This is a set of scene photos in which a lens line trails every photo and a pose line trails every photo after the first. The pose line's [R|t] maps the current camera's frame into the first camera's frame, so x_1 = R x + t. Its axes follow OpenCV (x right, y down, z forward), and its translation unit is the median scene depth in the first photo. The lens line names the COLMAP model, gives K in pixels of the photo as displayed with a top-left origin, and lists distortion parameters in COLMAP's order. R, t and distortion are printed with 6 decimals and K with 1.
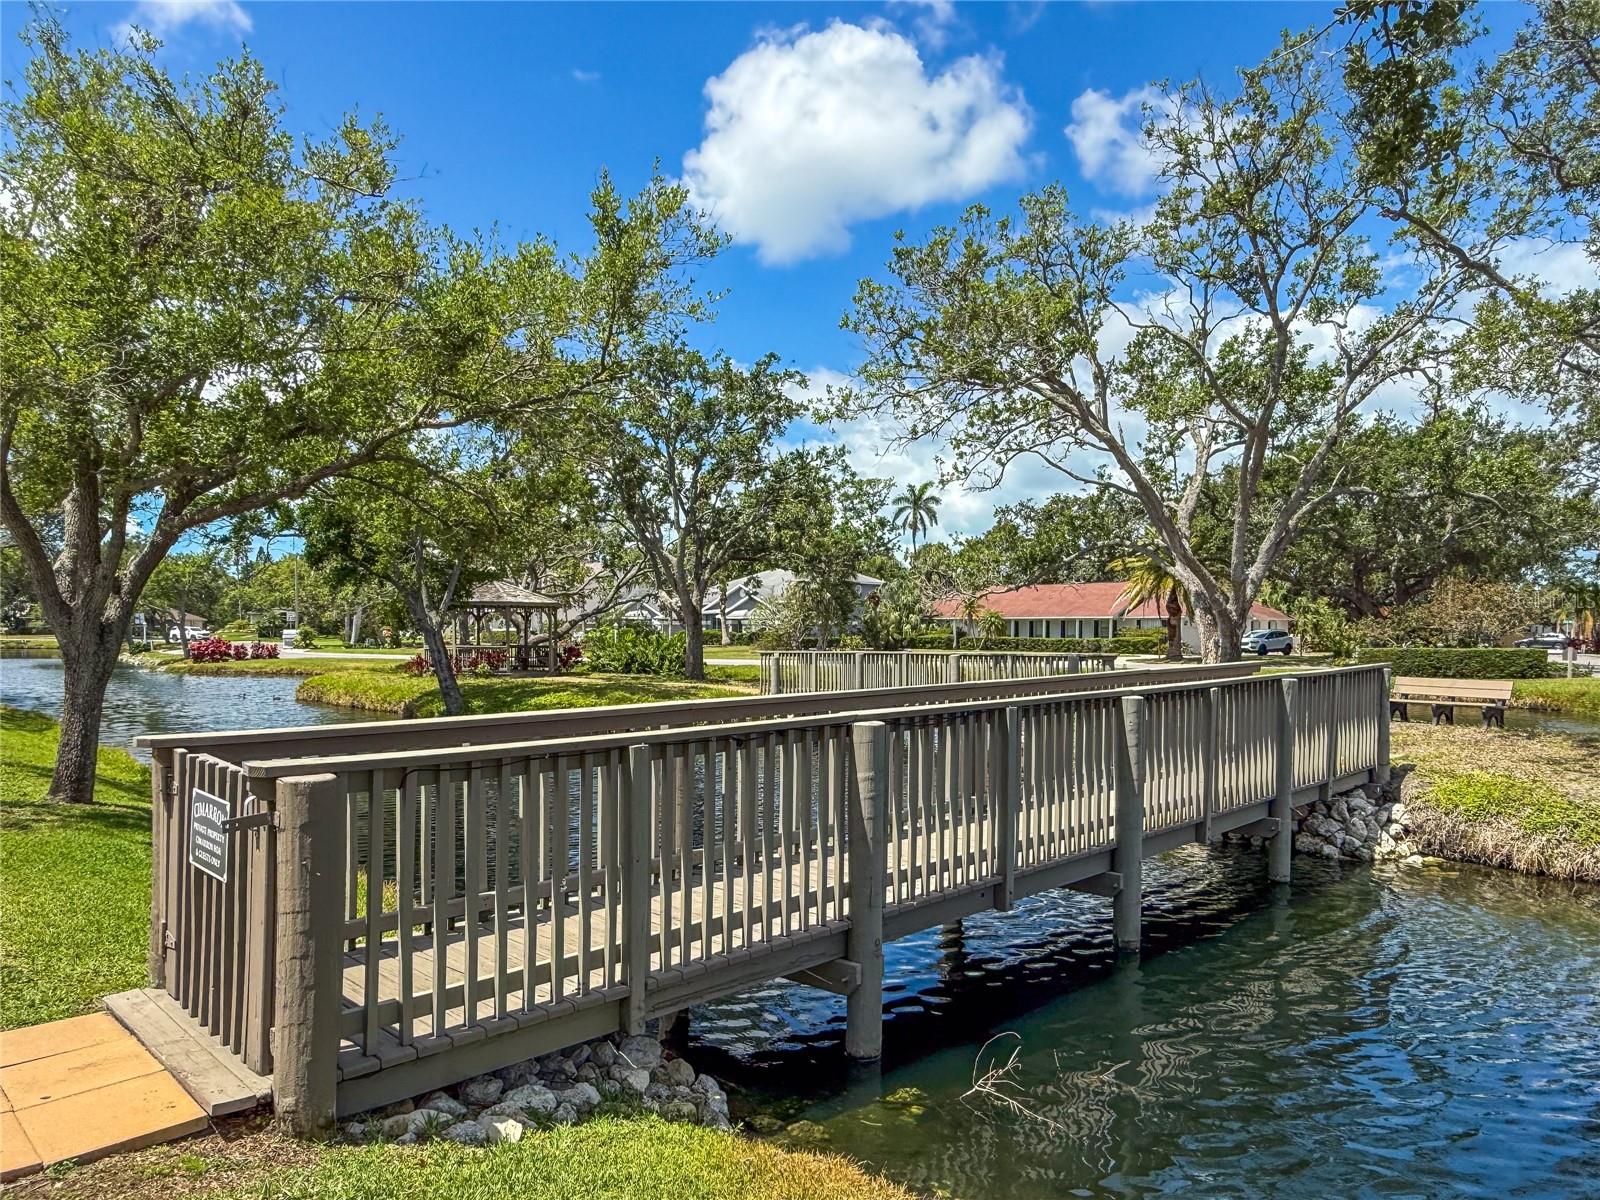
lens RADIAL K [[1129.6, 0, 800.0], [0, 1129.6, 600.0], [0, 0, 1]] dist [-0.003326, -0.000429]
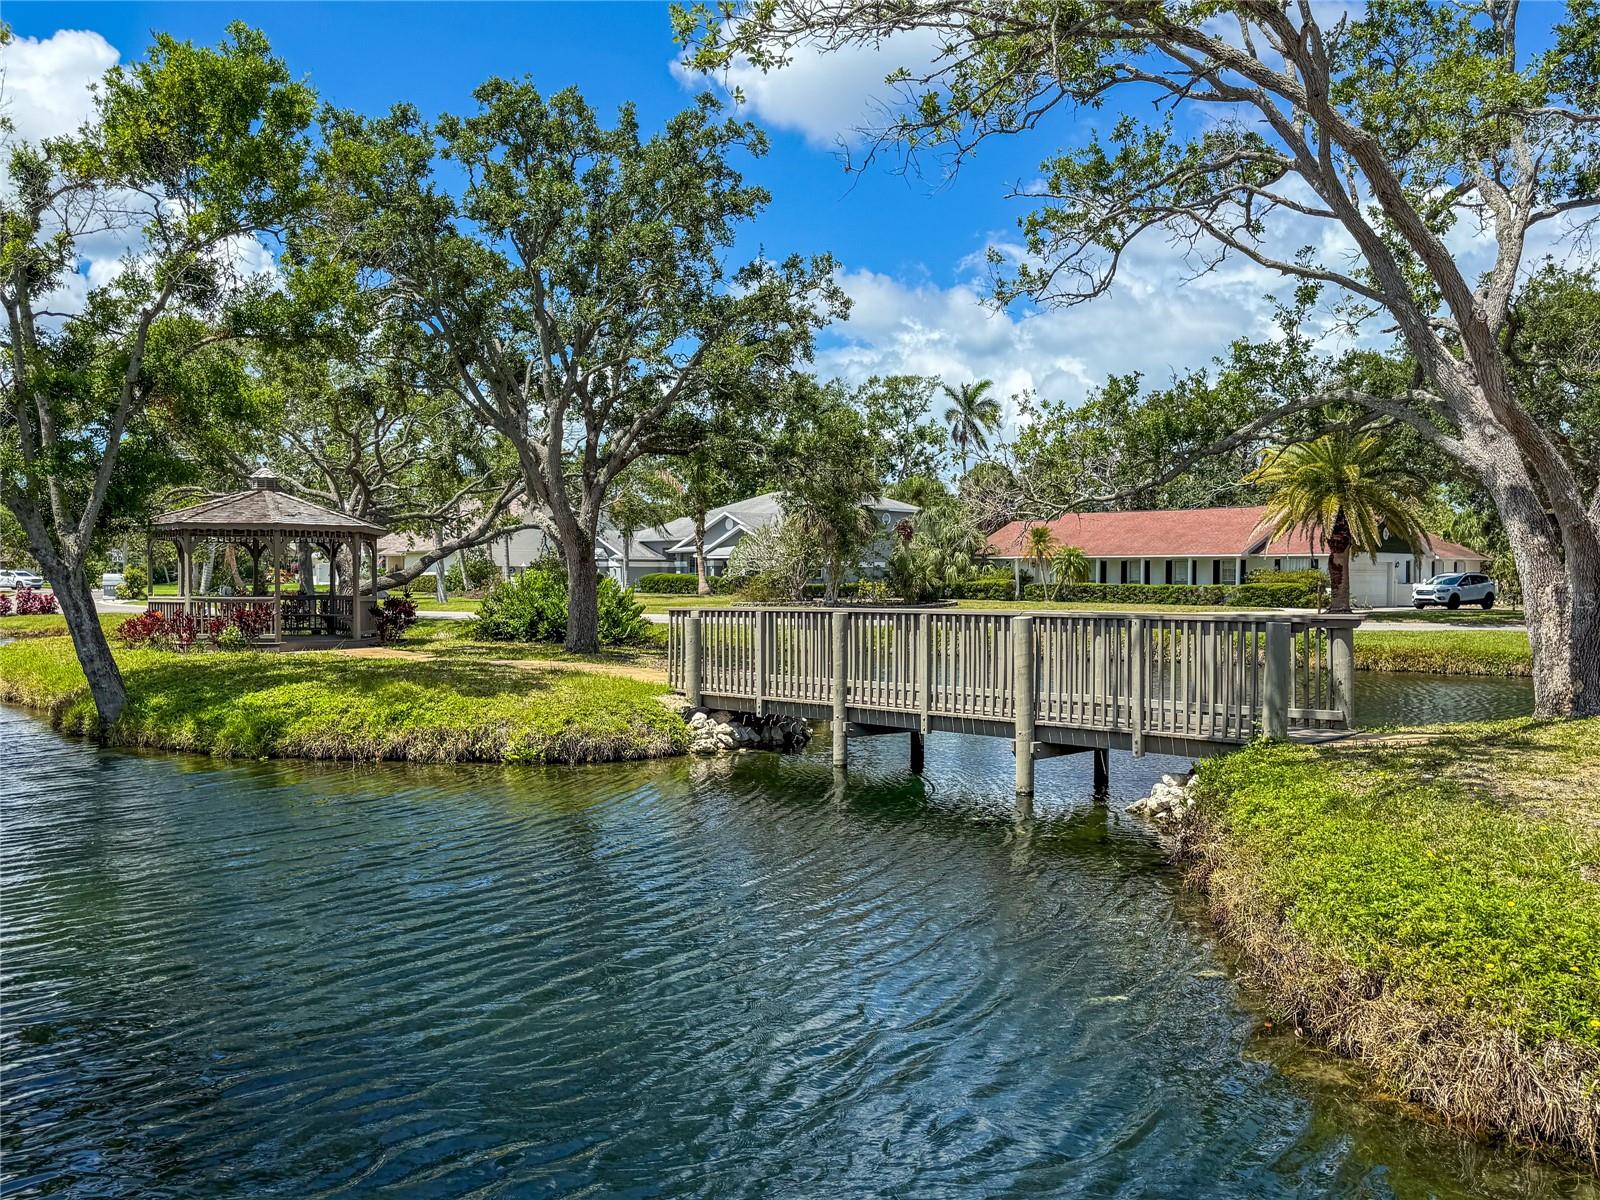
lens RADIAL K [[1275.2, 0, 800.0], [0, 1275.2, 600.0], [0, 0, 1]] dist [-0.010996, -0.003257]
pose [[0.999499, 0.000046, -0.031645, 0.024829], [0.001375, 0.998991, 0.044889, 0.006950], [0.031615, -0.044910, 0.998491, 0.188563]]
